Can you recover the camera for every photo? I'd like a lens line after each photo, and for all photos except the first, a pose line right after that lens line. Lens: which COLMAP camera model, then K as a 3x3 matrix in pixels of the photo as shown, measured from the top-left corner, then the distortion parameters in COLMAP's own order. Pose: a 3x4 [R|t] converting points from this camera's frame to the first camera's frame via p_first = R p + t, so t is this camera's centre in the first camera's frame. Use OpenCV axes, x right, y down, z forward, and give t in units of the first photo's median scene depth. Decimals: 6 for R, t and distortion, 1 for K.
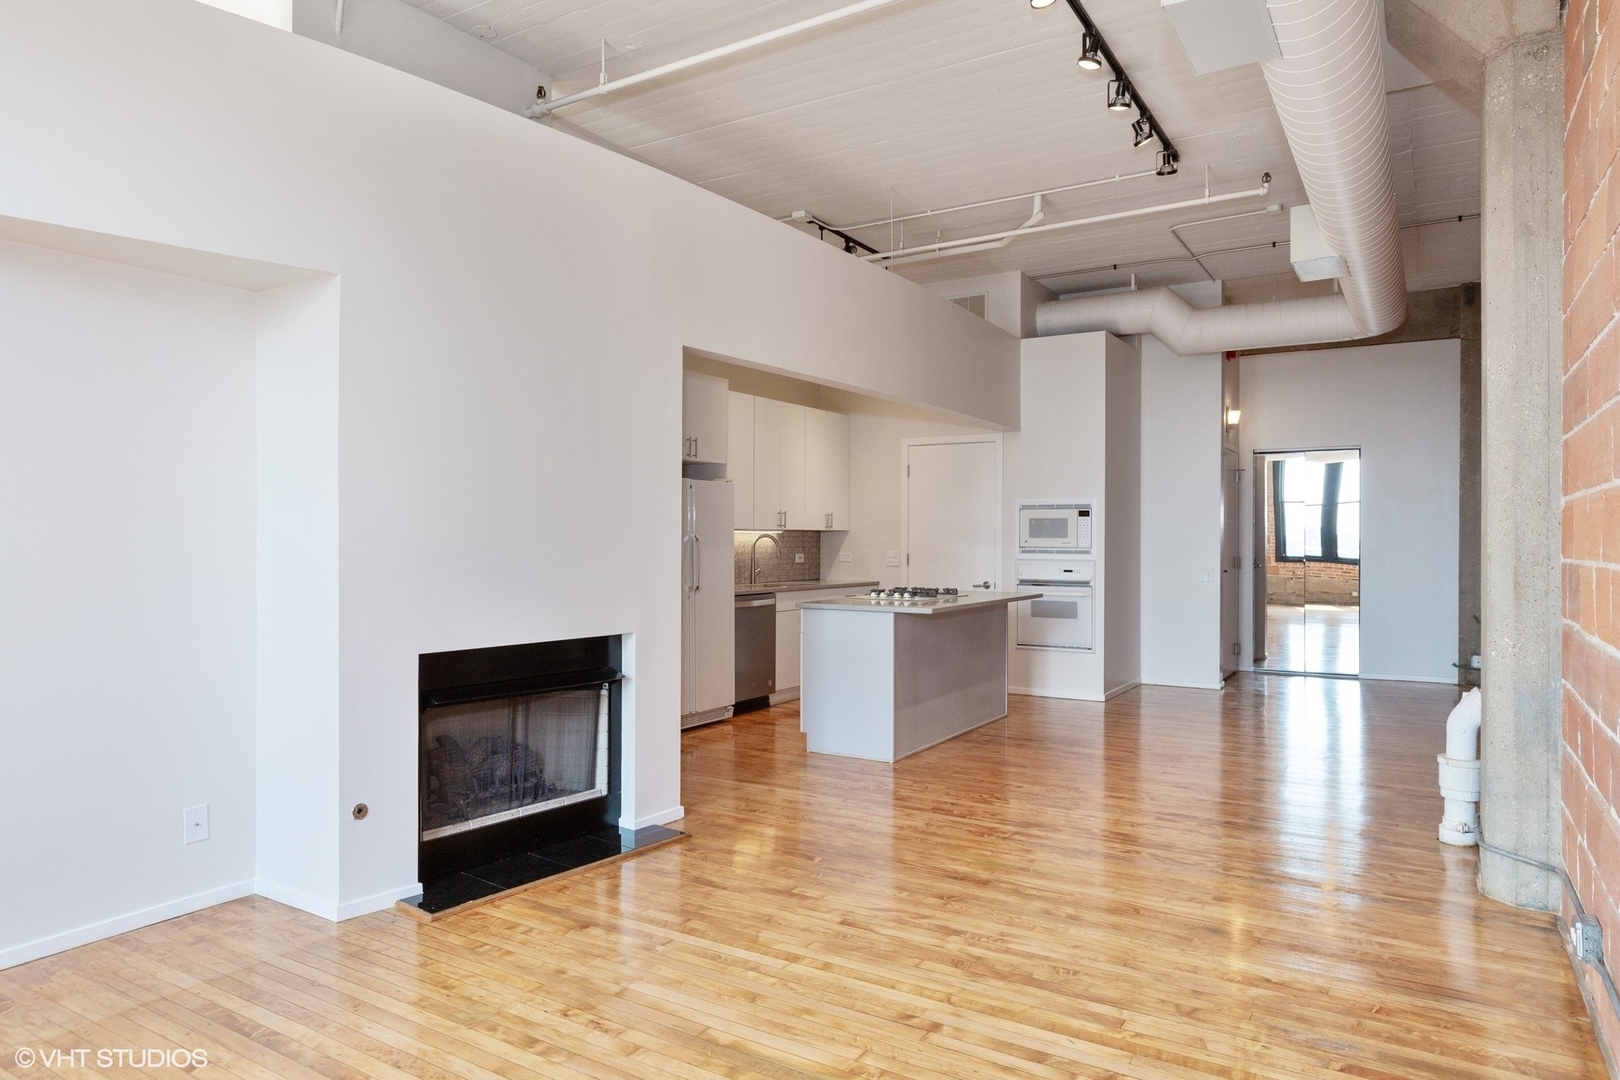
lens RADIAL K [[1008.4, 0, 798.2], [0, 1008.4, 539.6], [0, 0, 1]] dist [0.008702, -0.002274]
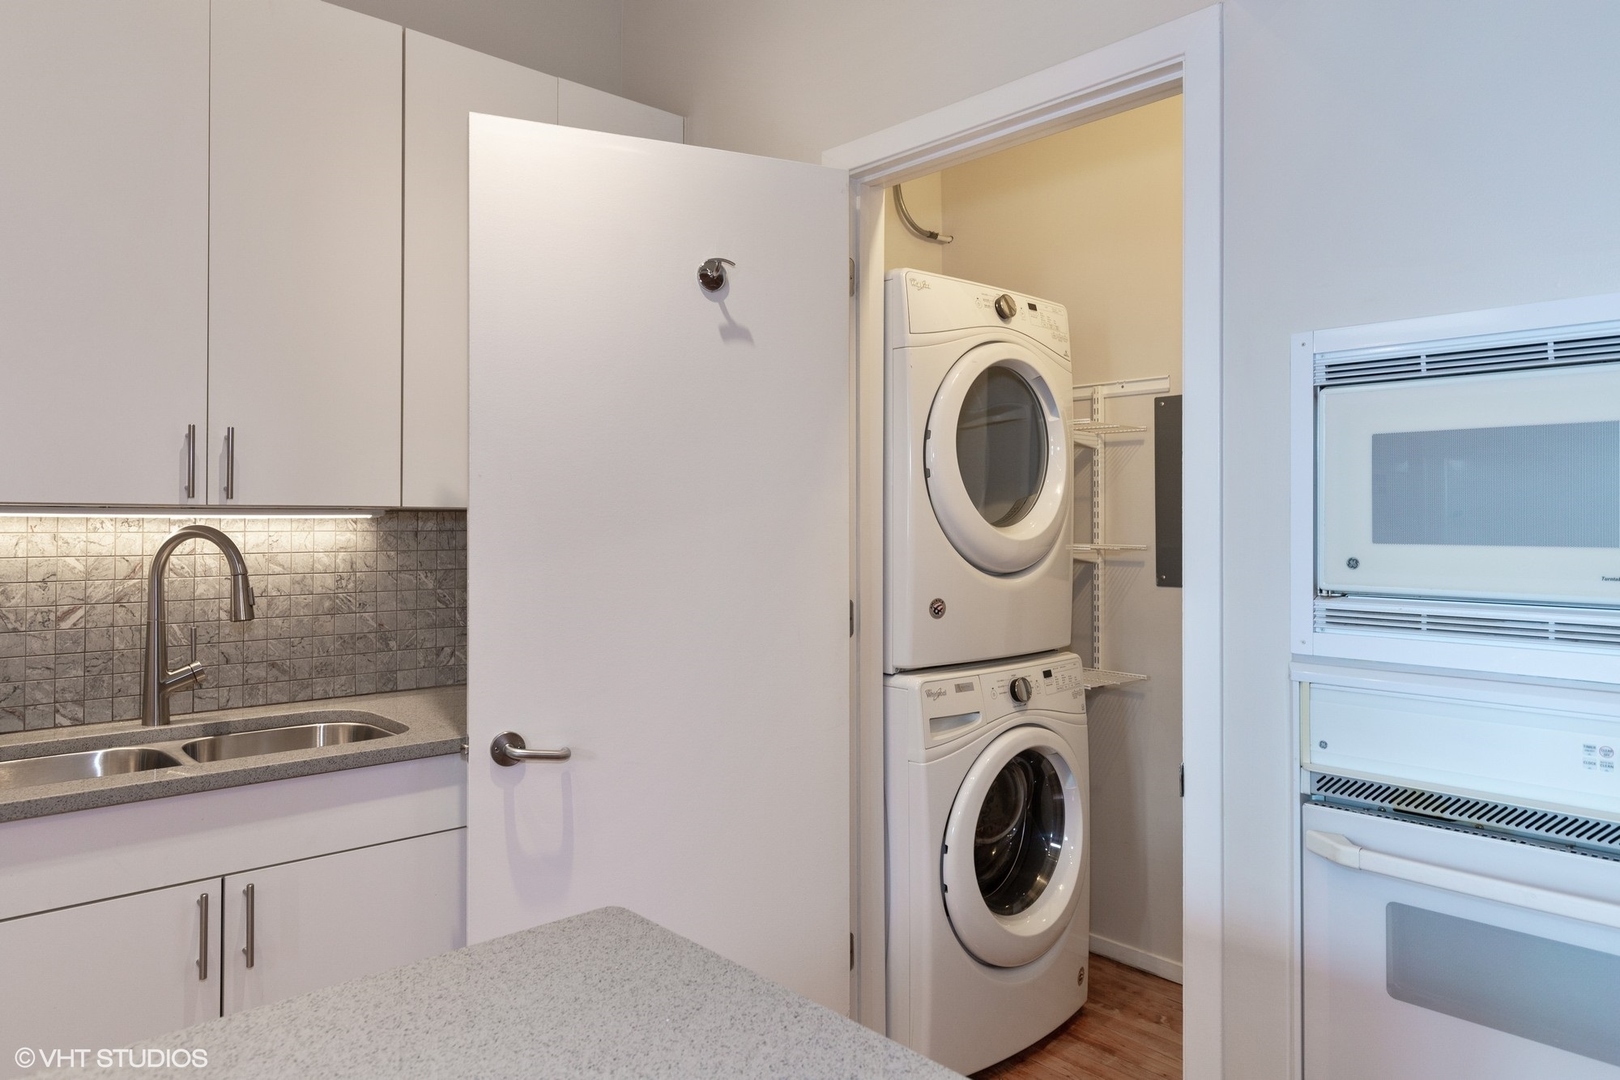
lens RADIAL K [[1049.0, 0, 813.9], [0, 1049.0, 518.3], [0, 0, 1]] dist [0.021120, 0.001947]
pose [[0.964531, -0.003115, -0.263952, 0.268197], [0.000529, 0.999951, -0.009870, -0.006289], [0.263970, 0.009380, 0.964485, 1.163327]]
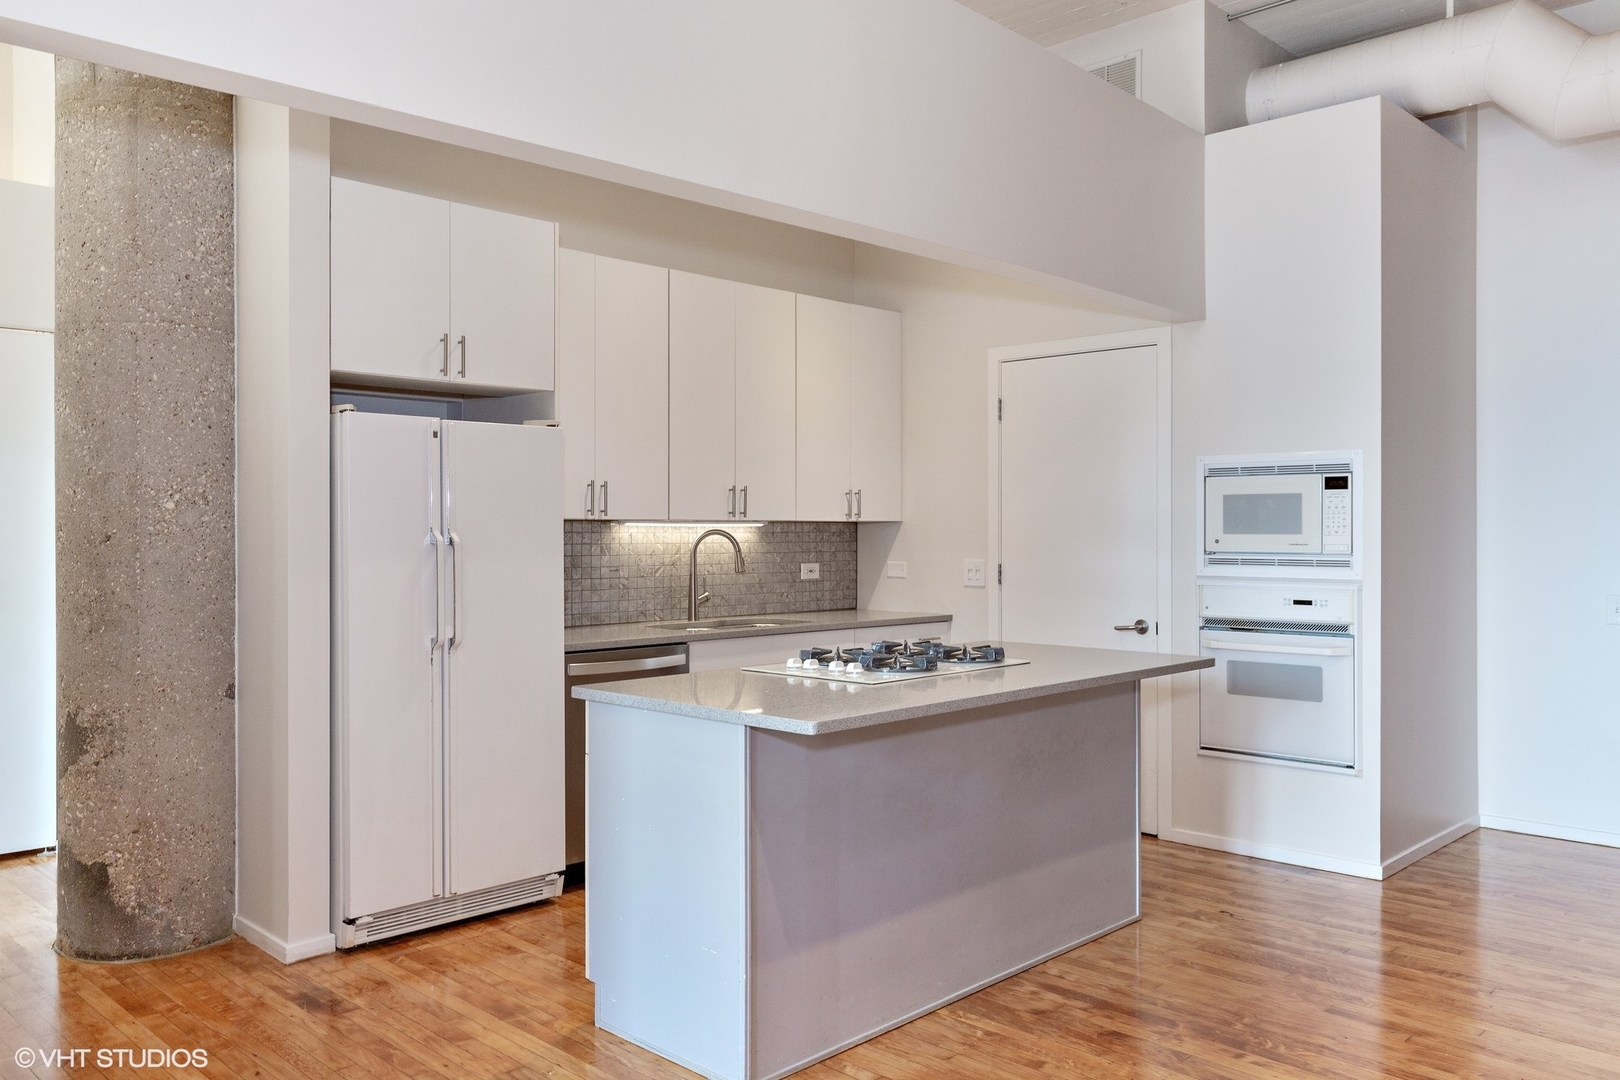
lens RADIAL K [[1241.3, 0, 801.3], [0, 1241.3, 535.3], [0, 0, 1]] dist [0.011047, -0.000504]
pose [[0.977826, -0.003846, -0.209382, 0.225475], [0.004377, 0.999988, 0.002074, -0.004650], [0.209371, -0.002944, 0.977832, 0.525862]]
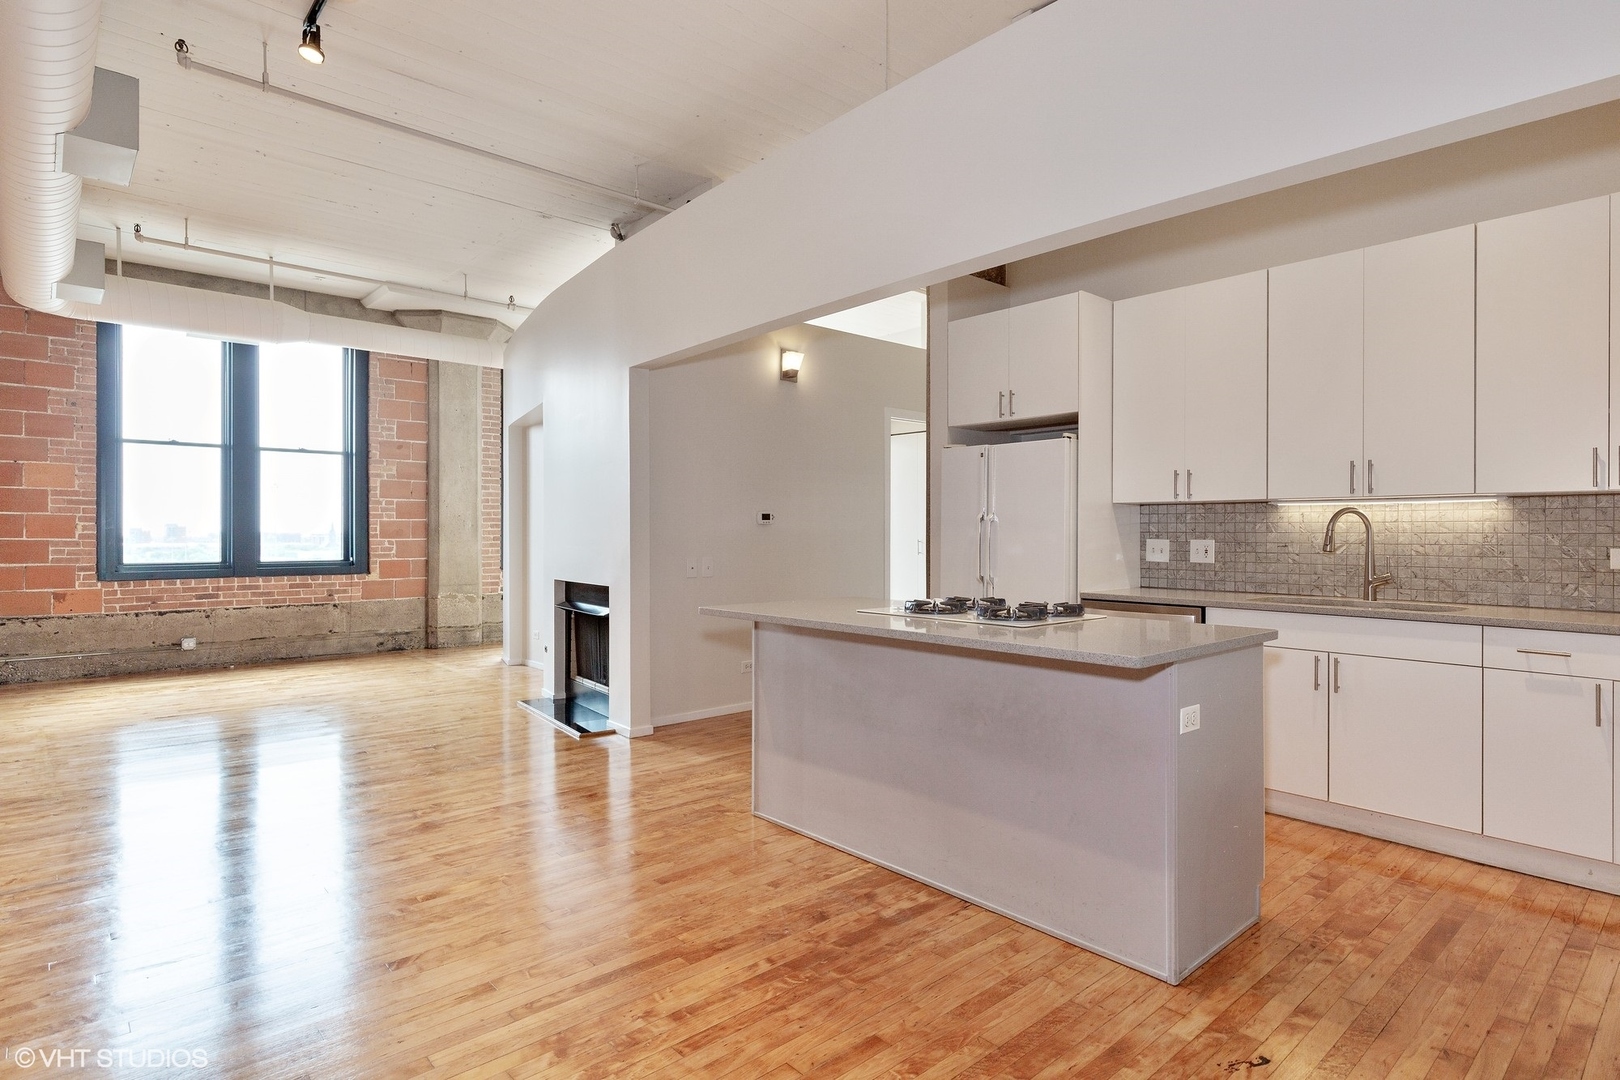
lens RADIAL K [[848.1, 0, 808.2], [0, 848.1, 534.9], [0, 0, 1]] dist [-0.003338, 0.000730]
pose [[-0.273546, -0.000824, -0.961859, 0.695480], [-0.004083, 0.999992, 0.000304, 0.015261], [0.961850, 0.004011, -0.273547, 1.231141]]
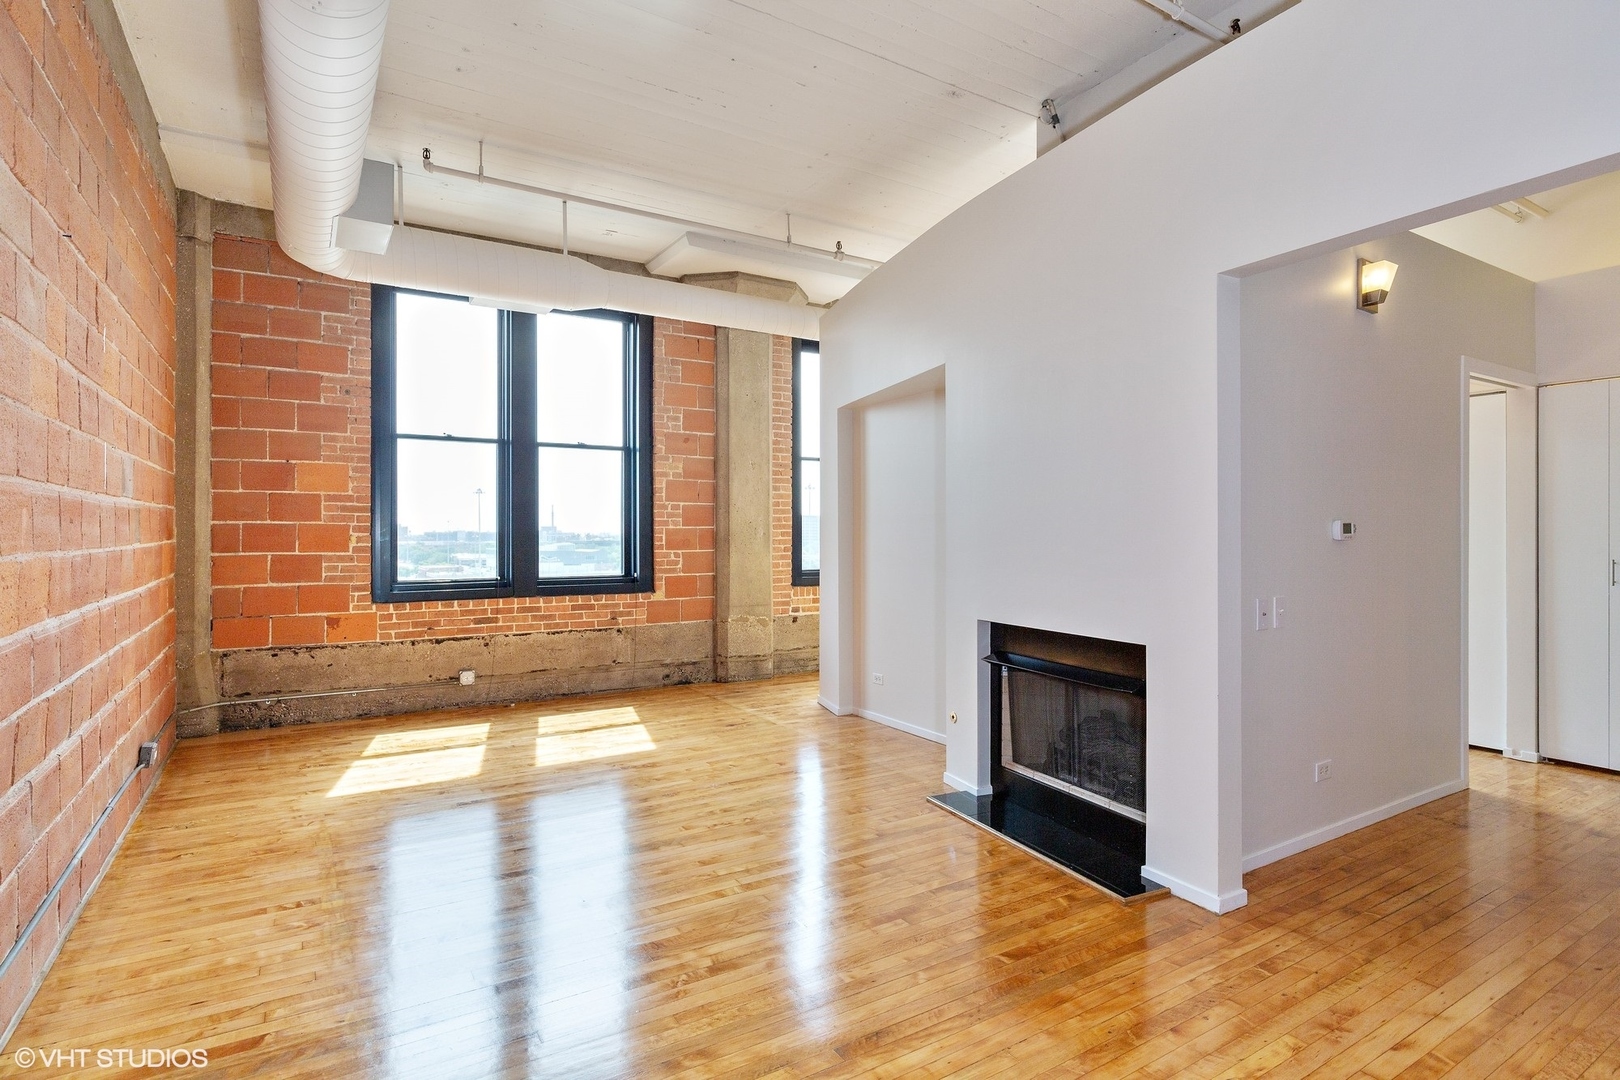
lens RADIAL K [[848.1, 0, 823.4], [0, 848.1, 538.2], [0, 0, 1]] dist [-0.003338, 0.000730]
pose [[-0.443599, 0.001911, -0.896223, 0.461610], [-0.004695, 0.999979, 0.004456, -0.000047], [0.896213, 0.006184, -0.443581, 0.826593]]
